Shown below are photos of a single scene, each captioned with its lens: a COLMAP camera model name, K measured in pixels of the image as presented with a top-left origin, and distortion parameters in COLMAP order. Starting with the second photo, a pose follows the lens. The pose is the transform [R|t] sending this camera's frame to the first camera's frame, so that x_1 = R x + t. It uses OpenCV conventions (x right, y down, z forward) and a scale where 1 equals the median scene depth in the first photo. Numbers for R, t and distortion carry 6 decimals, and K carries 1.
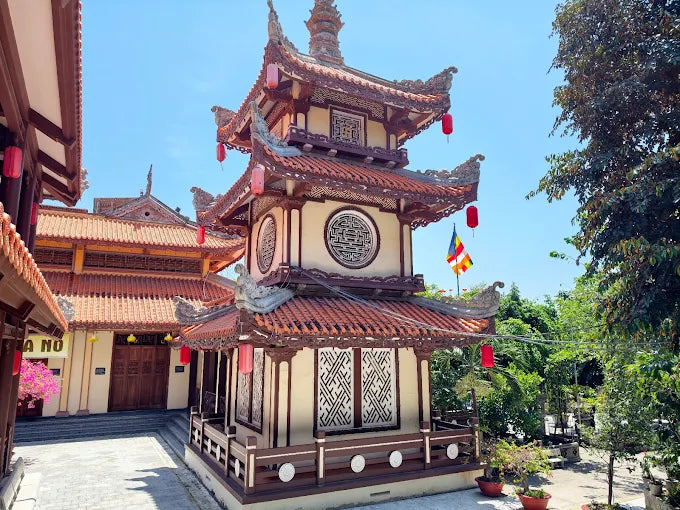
lens RADIAL K [[475.8, 0, 335.7], [0, 475.8, 256.9], [0, 0, 1]] dist [0.069958, -0.012475]
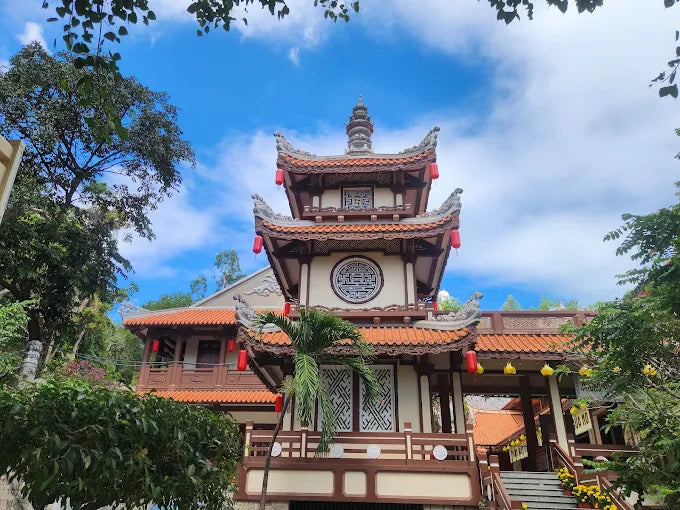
lens RADIAL K [[536.0, 0, 325.7], [0, 536.0, 253.8], [0, 0, 1]] dist [0.053601, -0.016424]
pose [[0.845962, -0.214205, -0.488329, 0.665242], [0.074930, 0.954436, -0.288856, 0.293777], [0.527953, 0.207770, 0.823467, -0.187528]]
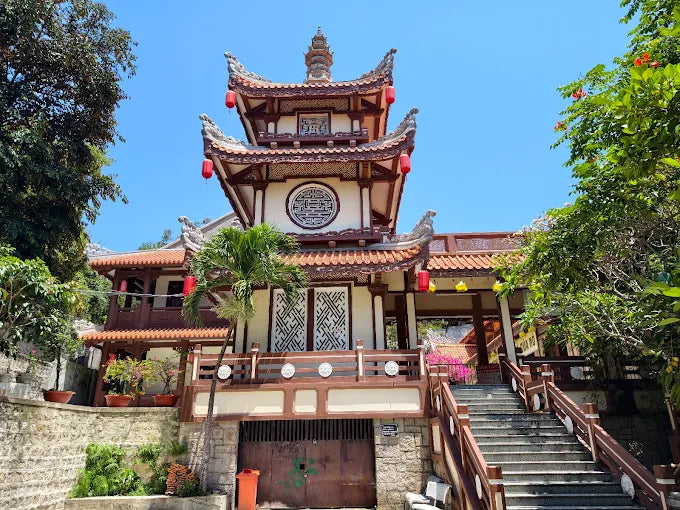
lens RADIAL K [[475.8, 0, 342.5], [0, 475.8, 256.8], [0, 0, 1]] dist [0.069958, -0.012475]
pose [[0.874747, -0.187304, -0.446918, 0.626897], [0.105285, 0.973708, -0.202009, 0.345314], [0.473005, 0.129653, 0.871468, 0.006701]]
